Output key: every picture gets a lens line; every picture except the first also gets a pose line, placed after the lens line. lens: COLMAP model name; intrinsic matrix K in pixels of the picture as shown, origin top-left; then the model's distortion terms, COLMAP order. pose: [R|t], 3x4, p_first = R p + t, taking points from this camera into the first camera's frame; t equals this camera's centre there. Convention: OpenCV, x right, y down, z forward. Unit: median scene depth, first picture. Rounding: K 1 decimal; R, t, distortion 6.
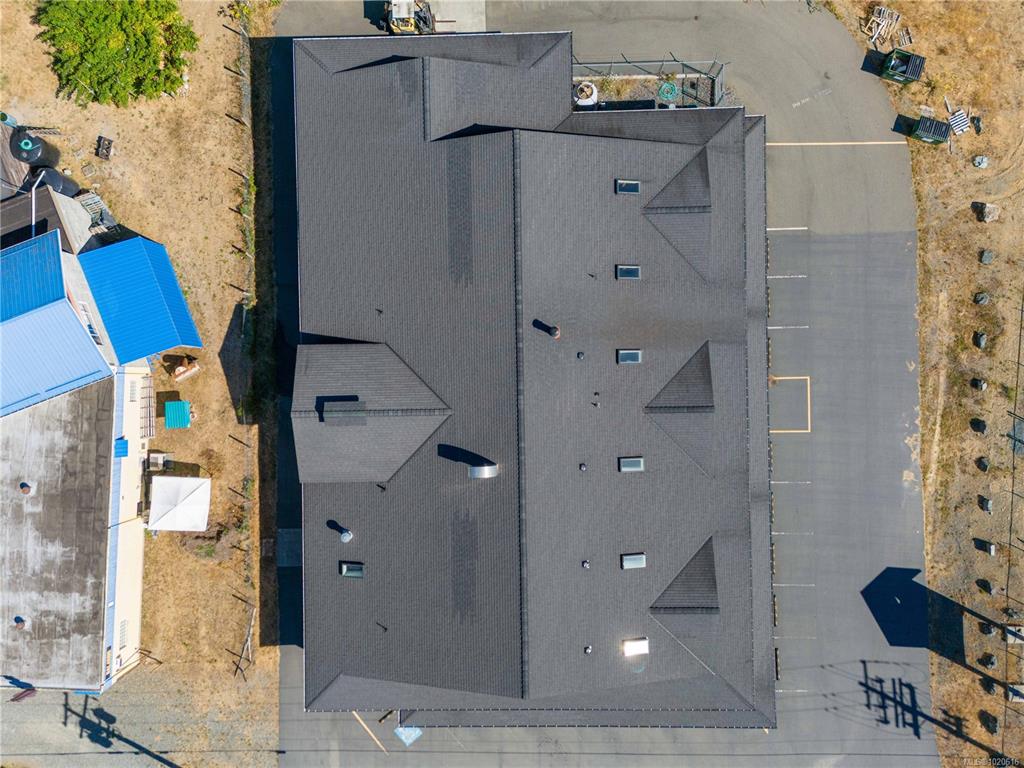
lens RADIAL K [[756.0, 0, 512.4], [0, 756.0, 381.4], [0, 0, 1]] dist [0.067599, -0.052686]
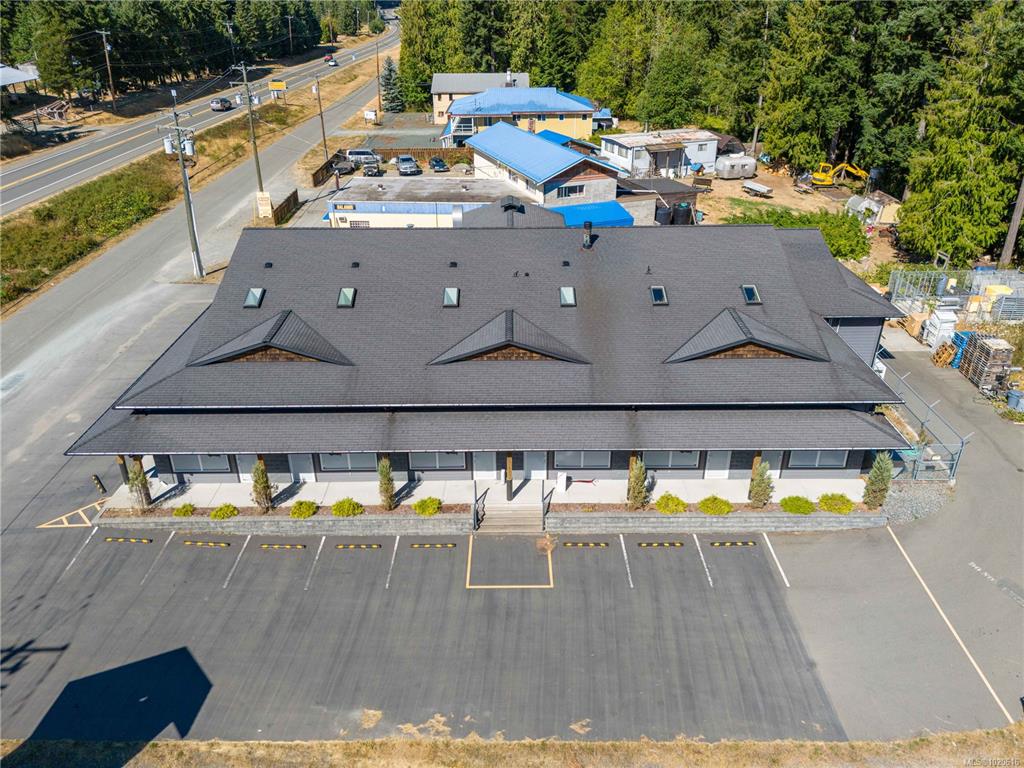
lens RADIAL K [[756.0, 0, 512.4], [0, 756.0, 381.4], [0, 0, 1]] dist [0.067599, -0.052686]
pose [[-0.011139, 0.480881, -0.876715, 0.865348], [-0.999925, -0.000922, 0.012199, 0.020768], [0.005058, 0.876785, 0.480855, 0.548905]]
